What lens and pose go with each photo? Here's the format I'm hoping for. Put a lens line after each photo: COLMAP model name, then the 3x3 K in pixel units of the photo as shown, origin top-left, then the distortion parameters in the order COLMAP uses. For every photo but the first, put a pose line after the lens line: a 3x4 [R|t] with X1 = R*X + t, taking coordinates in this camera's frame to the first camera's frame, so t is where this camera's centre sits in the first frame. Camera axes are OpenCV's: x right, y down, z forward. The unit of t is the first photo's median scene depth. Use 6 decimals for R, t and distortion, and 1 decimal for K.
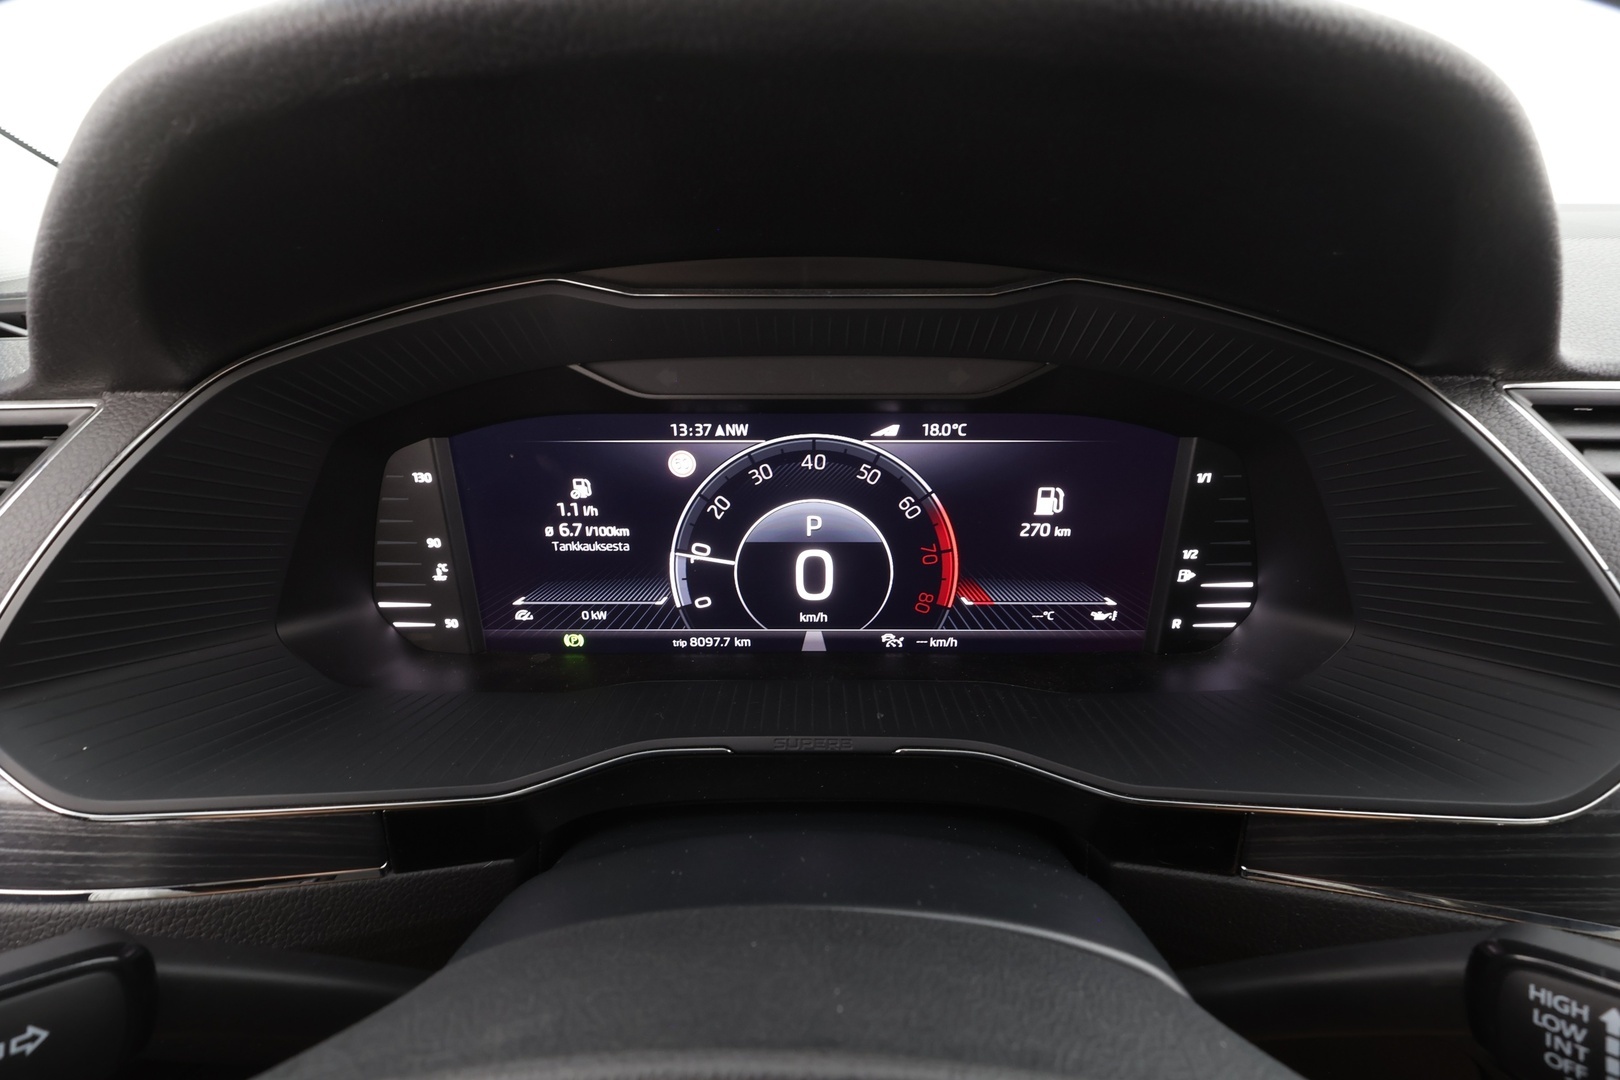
lens RADIAL K [[740.3, 0, 810.6], [0, 740.3, 543.2], [0, 0, 1]] dist [-0.003846, 0.001248]
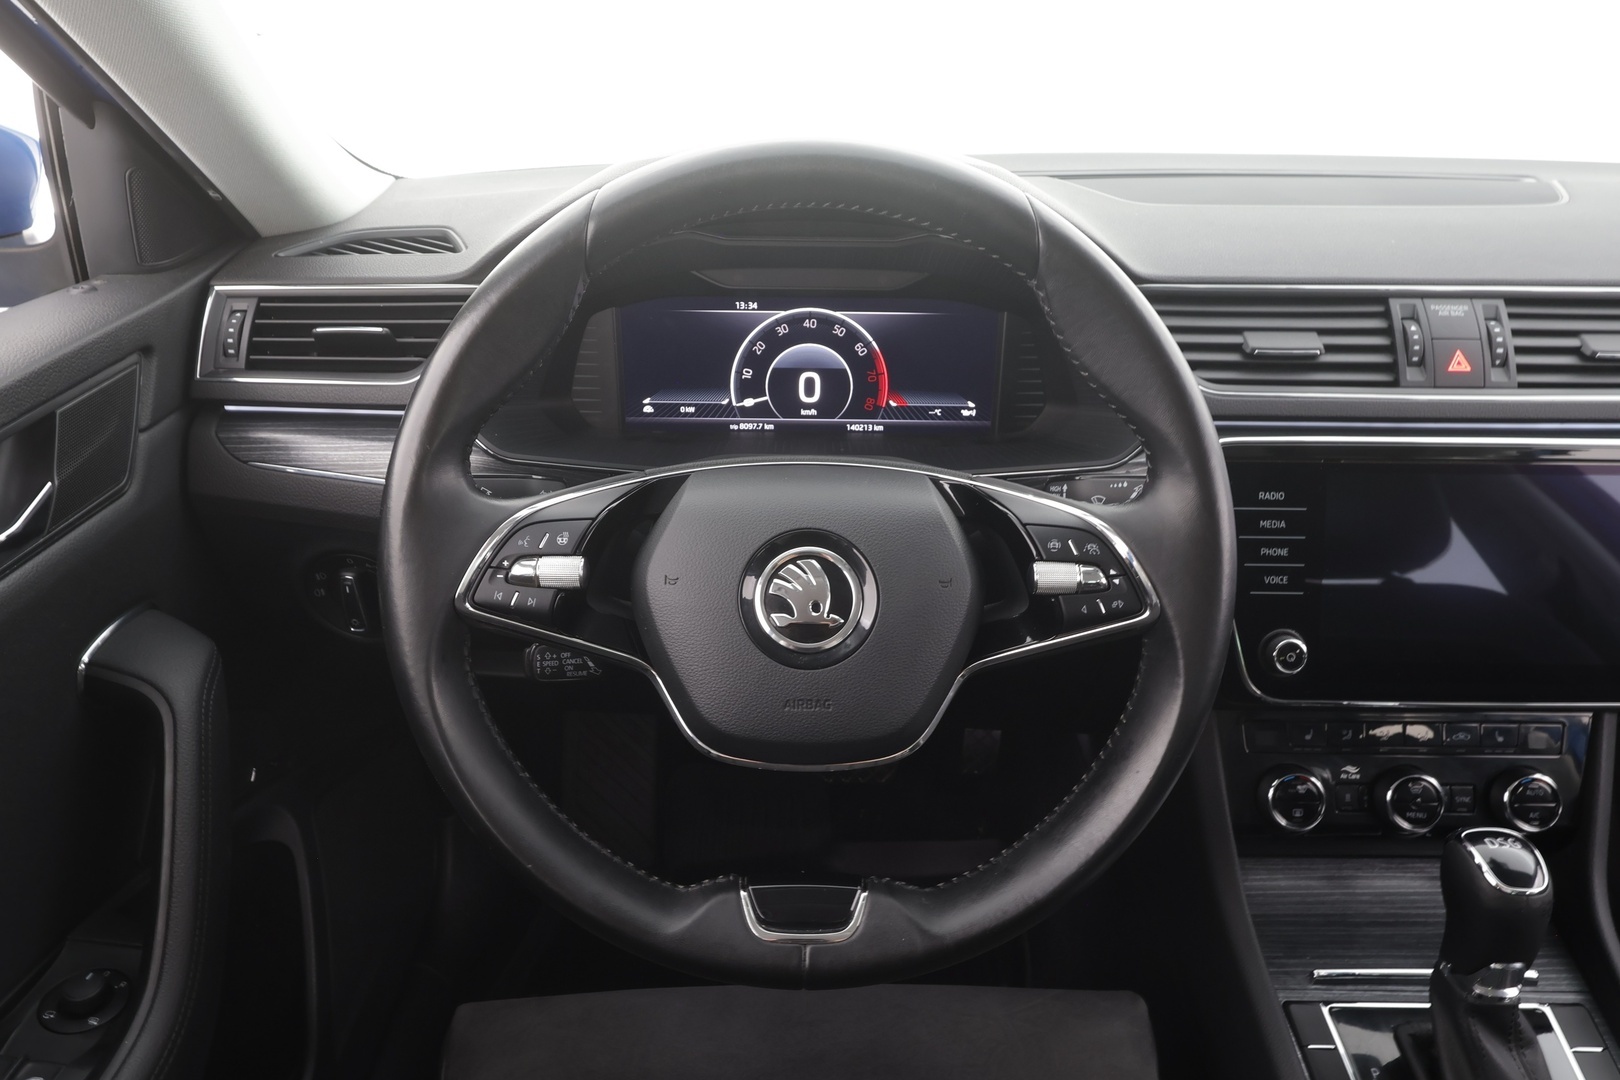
lens RADIAL K [[1057.4, 0, 807.7], [0, 1057.4, 547.2], [0, 0, 1]] dist [0.002727, 0.000452]
pose [[0.999878, 0.010301, 0.011773, -0.026077], [-0.010633, 0.999537, 0.028523, 0.361033], [-0.011473, -0.028645, 0.999524, -1.614696]]
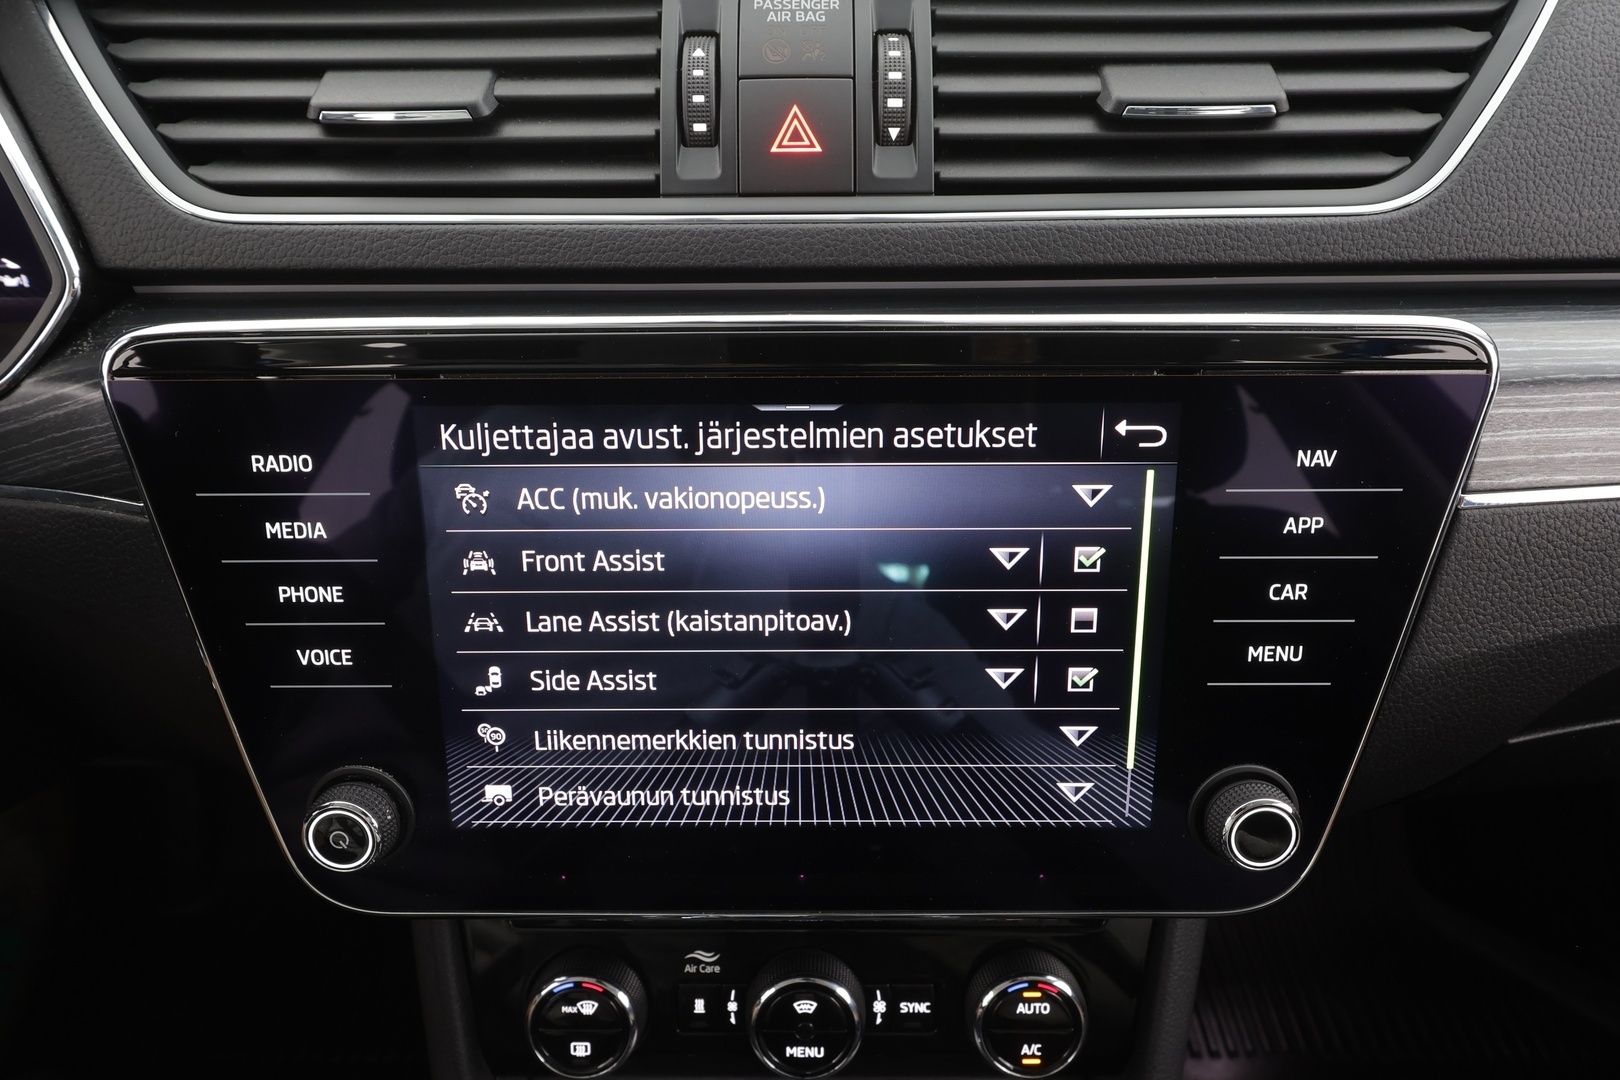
lens RADIAL K [[953.4, 0, 810.0], [0, 953.4, 540.0], [0, 0, 1]] dist [-0.001990, -0.000588]
pose [[0.999991, -0.003326, 0.002587, 1.417706], [0.002891, 0.988212, 0.153064, 0.246747], [-0.003066, -0.153055, 0.988213, -0.249736]]
